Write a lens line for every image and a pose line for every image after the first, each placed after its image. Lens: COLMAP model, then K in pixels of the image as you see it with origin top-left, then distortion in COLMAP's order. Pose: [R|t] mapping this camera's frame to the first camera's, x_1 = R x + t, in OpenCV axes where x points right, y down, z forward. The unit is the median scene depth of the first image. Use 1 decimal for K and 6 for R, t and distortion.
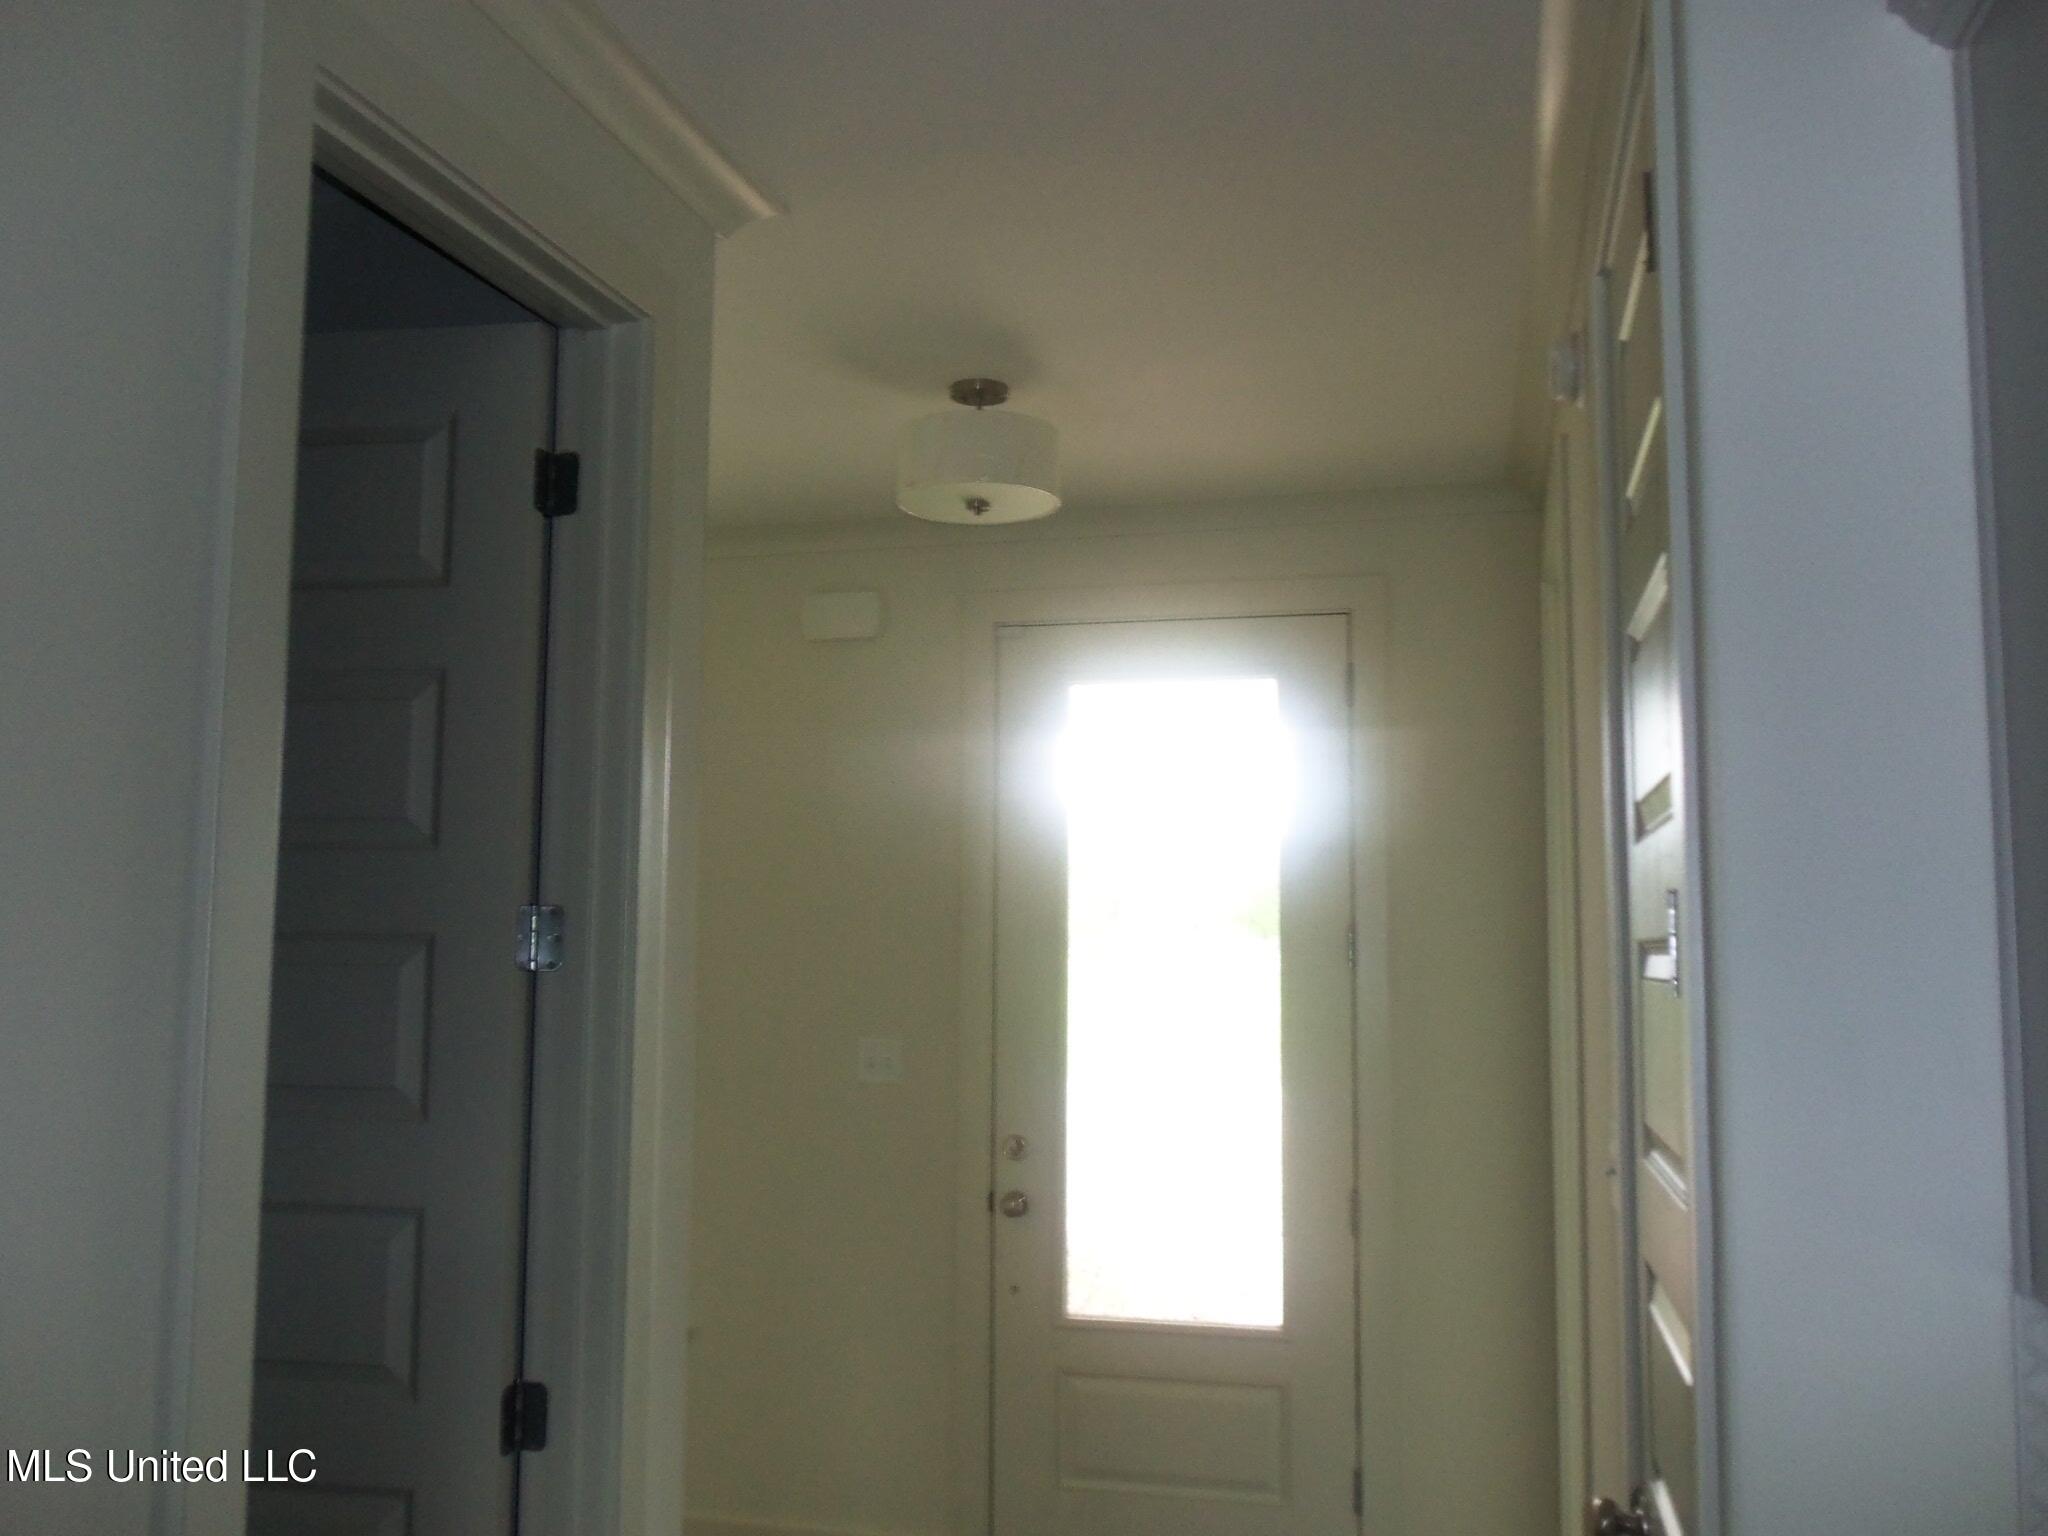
lens RADIAL K [[1727.2, 0, 1047.4], [0, 1727.2, 774.0], [0, 0, 1]] dist [-0.005002, 0.019497]
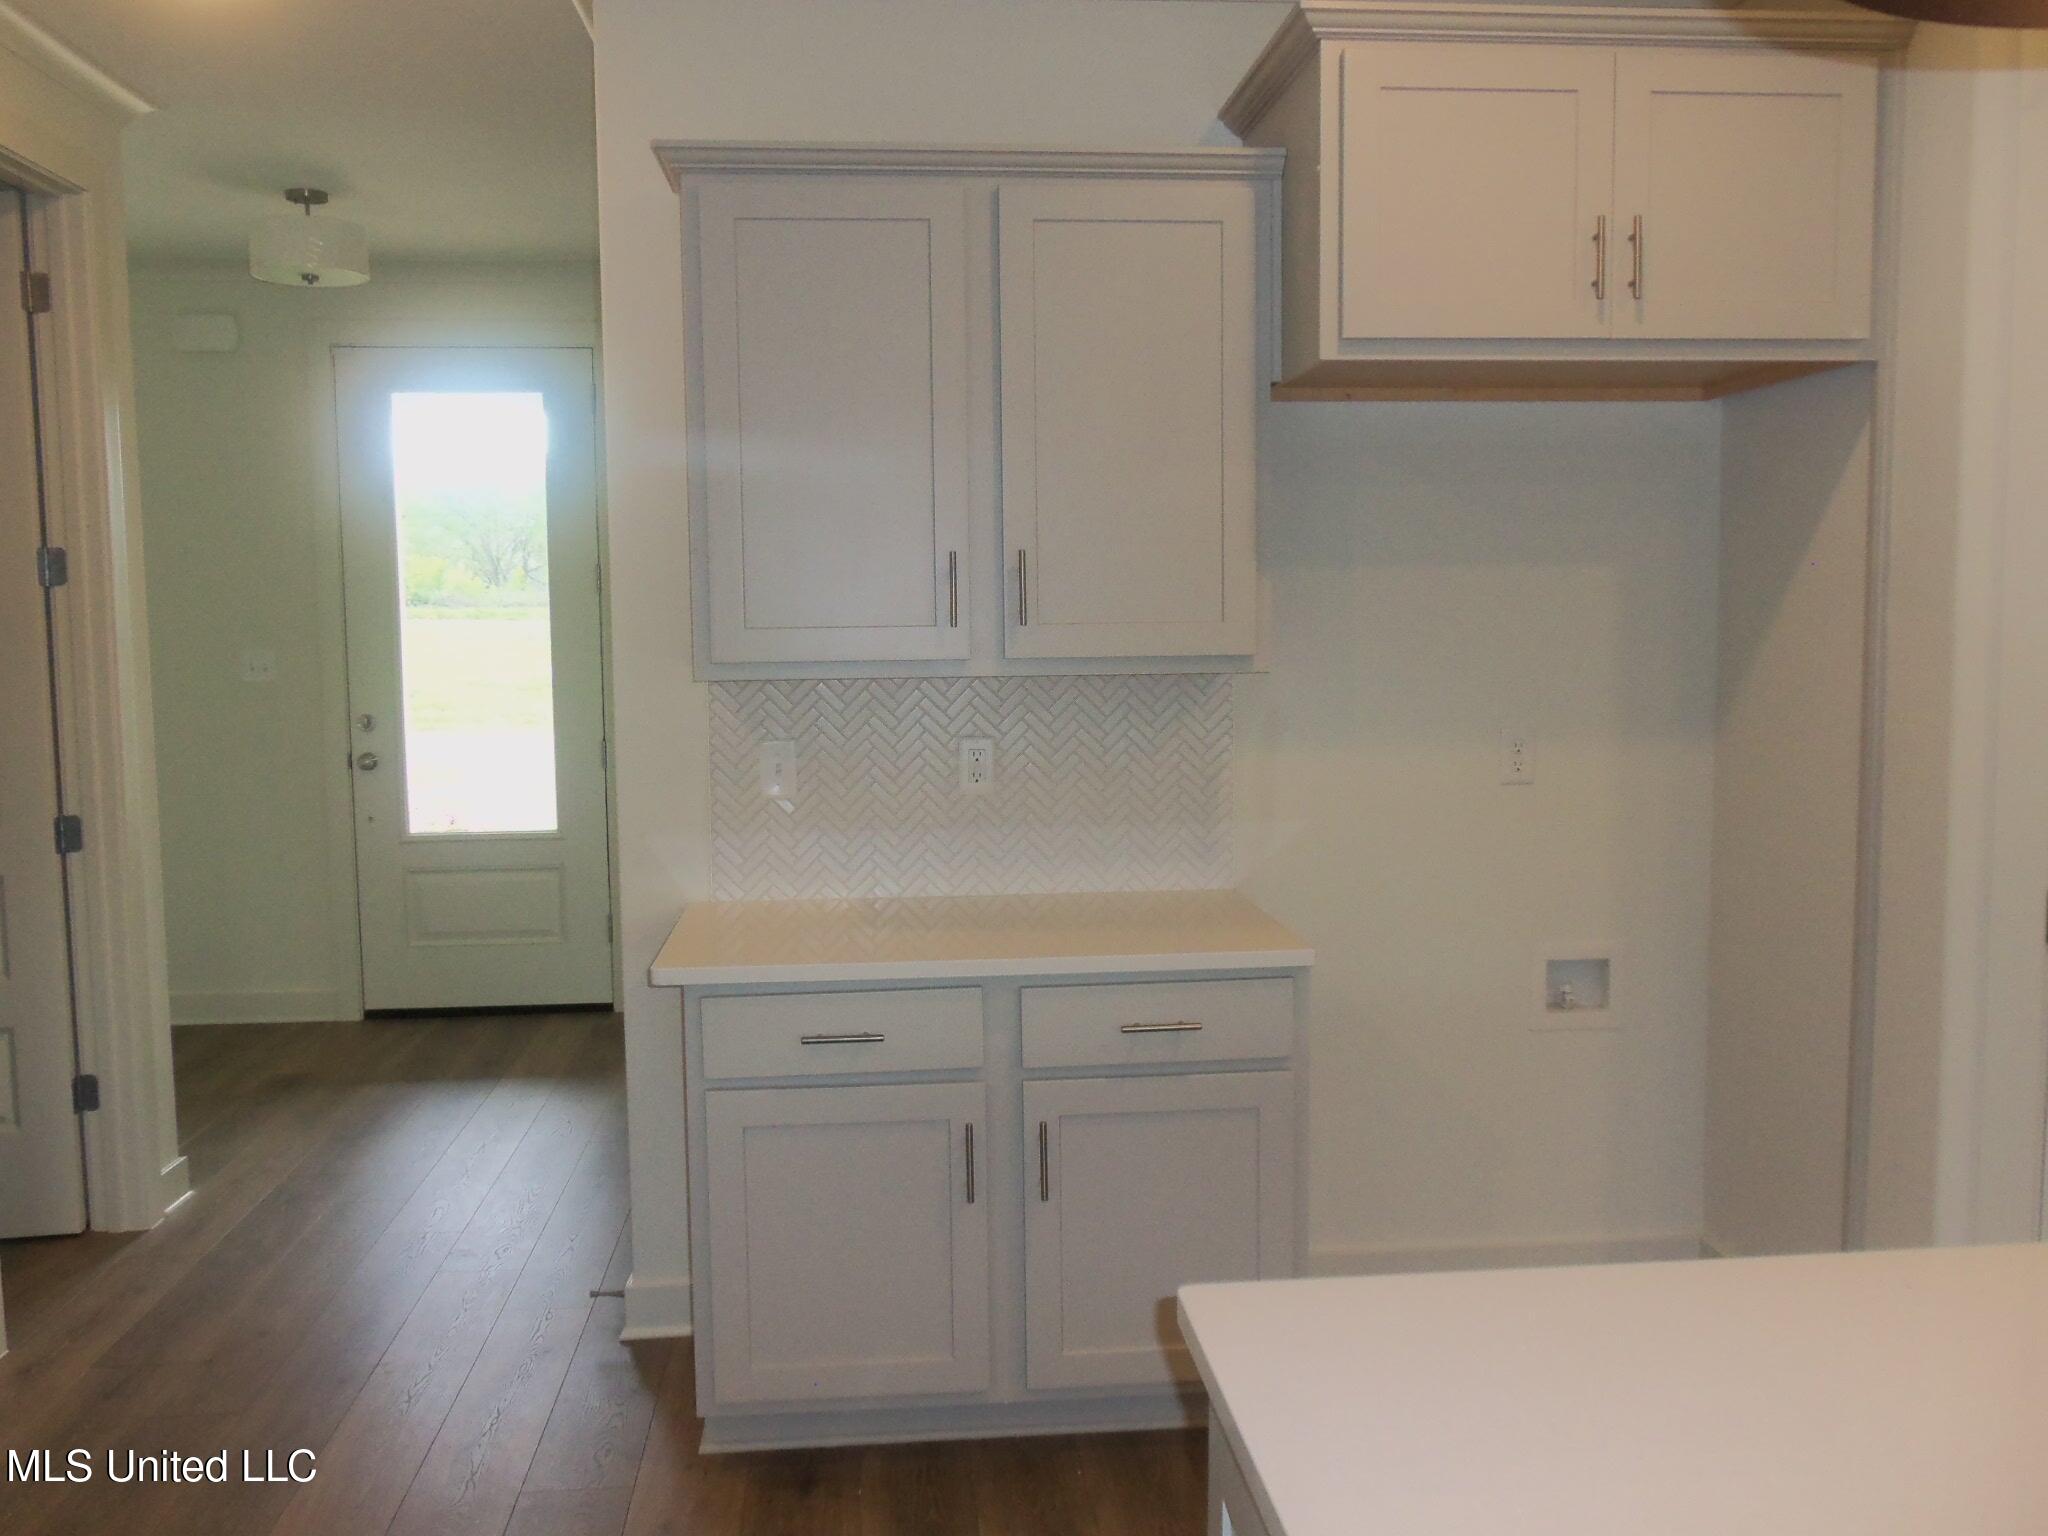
lens RADIAL K [[1727.2, 0, 1047.4], [0, 1727.2, 774.0], [0, 0, 1]] dist [-0.005002, 0.019497]
pose [[0.941041, -0.043496, 0.335485, 0.033484], [-0.023524, 0.980885, 0.193159, -0.034961], [-0.337474, -0.189663, 0.922030, -0.563643]]
